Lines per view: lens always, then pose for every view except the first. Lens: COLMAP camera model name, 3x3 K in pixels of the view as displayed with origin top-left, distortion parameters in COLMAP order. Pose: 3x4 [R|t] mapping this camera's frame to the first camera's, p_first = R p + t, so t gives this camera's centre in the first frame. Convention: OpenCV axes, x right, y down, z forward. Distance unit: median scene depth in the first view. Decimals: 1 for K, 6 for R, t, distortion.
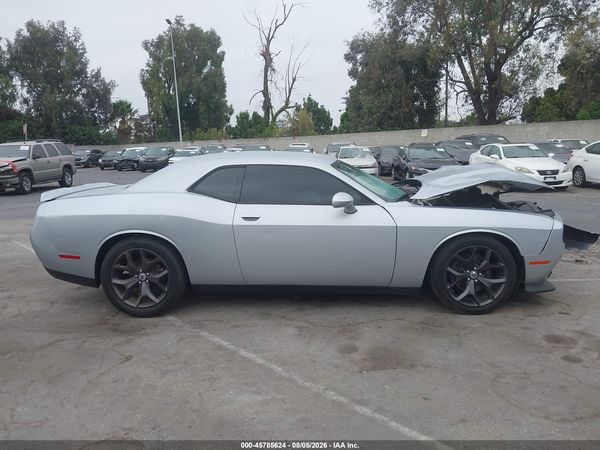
lens RADIAL K [[471.2, 0, 303.0], [0, 471.2, 226.3], [0, 0, 1]] dist [0.005554, -0.007765]
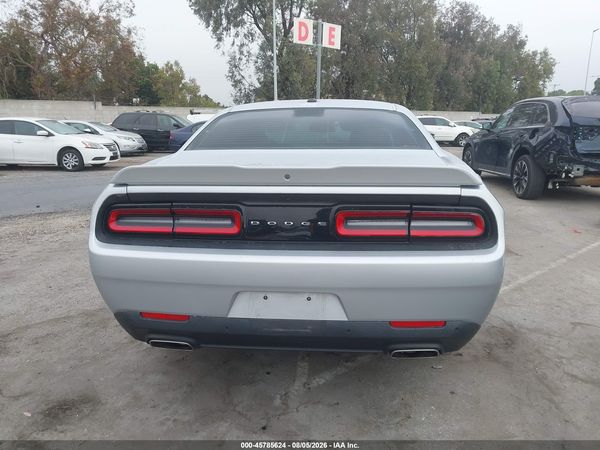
lens RADIAL K [[471.2, 0, 303.0], [0, 471.2, 226.3], [0, 0, 1]] dist [0.005554, -0.007765]
pose [[0.058316, -0.188062, 0.980424, -0.118984], [0.169986, 0.969624, 0.175879, -0.013688], [-0.983719, 0.156402, 0.088513, 0.134781]]
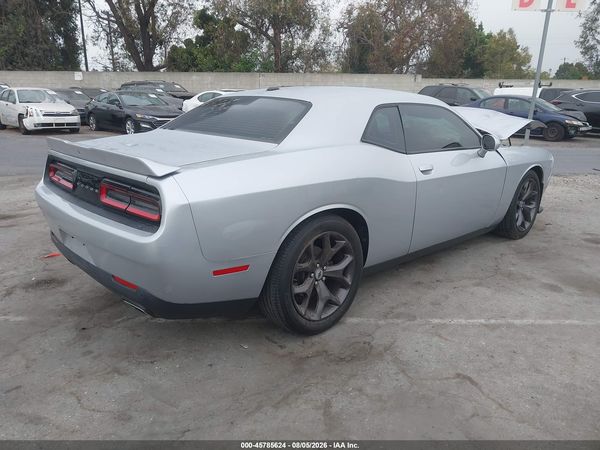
lens RADIAL K [[467.5, 0, 307.5], [0, 467.5, 225.8], [0, 0, 1]] dist [0.007162, -0.004343]
pose [[0.692834, -0.165237, 0.701910, -0.095578], [0.091061, 0.985648, 0.142148, -0.006616], [-0.715325, -0.034568, 0.697937, 0.065751]]
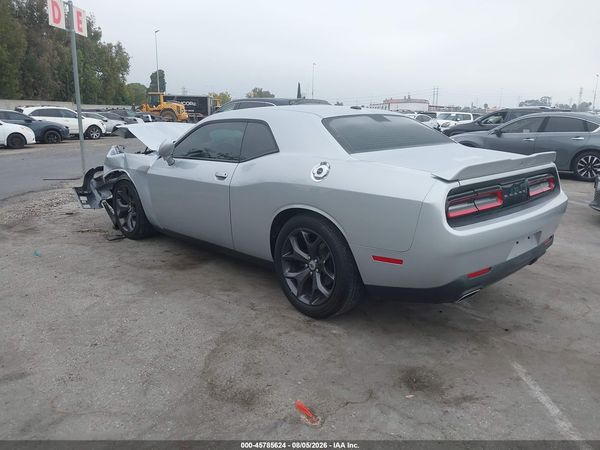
lens RADIAL K [[471.2, 0, 303.0], [0, 471.2, 226.3], [0, 0, 1]] dist [0.005554, -0.007765]
pose [[-0.708036, -0.141446, 0.691866, -0.099273], [0.134647, 0.934720, 0.328889, -0.032122], [-0.693221, 0.326023, -0.642770, 0.222464]]
